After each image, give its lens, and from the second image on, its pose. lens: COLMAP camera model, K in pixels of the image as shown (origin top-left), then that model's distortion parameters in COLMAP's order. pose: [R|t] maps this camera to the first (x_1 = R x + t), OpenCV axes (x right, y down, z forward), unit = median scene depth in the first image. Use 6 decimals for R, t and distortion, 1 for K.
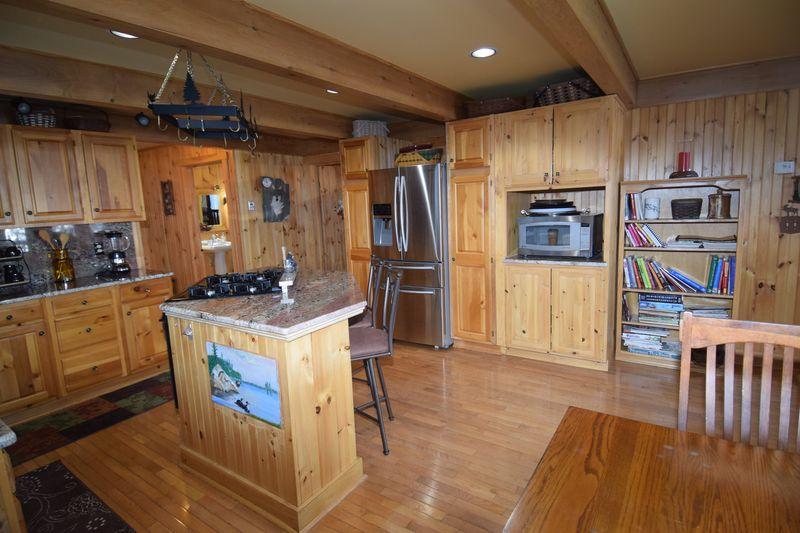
lens RADIAL K [[415.2, 0, 400.5], [0, 415.2, 263.0], [0, 0, 1]] dist [0.018902, -0.027349]
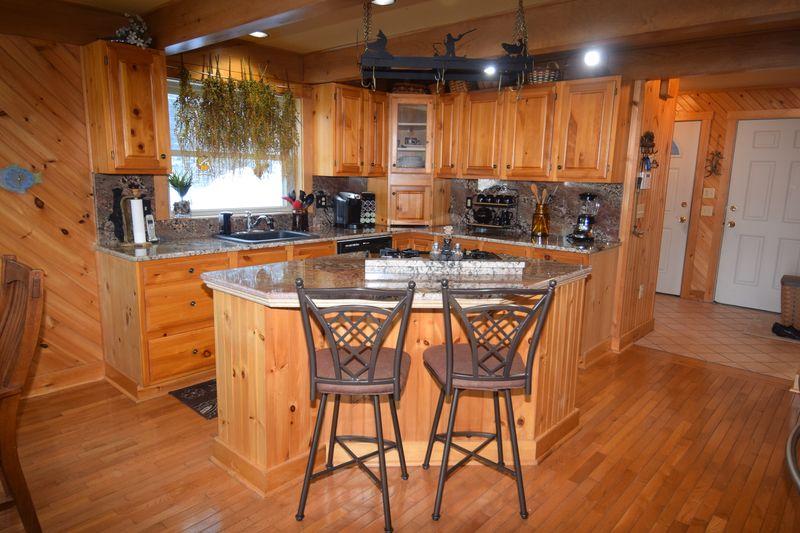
lens RADIAL K [[521.9, 0, 398.5], [0, 521.9, 262.8], [0, 0, 1]] dist [0.039812, -0.009044]
pose [[-0.135185, 0.214602, -0.967301, 0.490467], [-0.161137, 0.958504, 0.235170, -0.138553], [0.977630, 0.187660, -0.094995, 0.792590]]
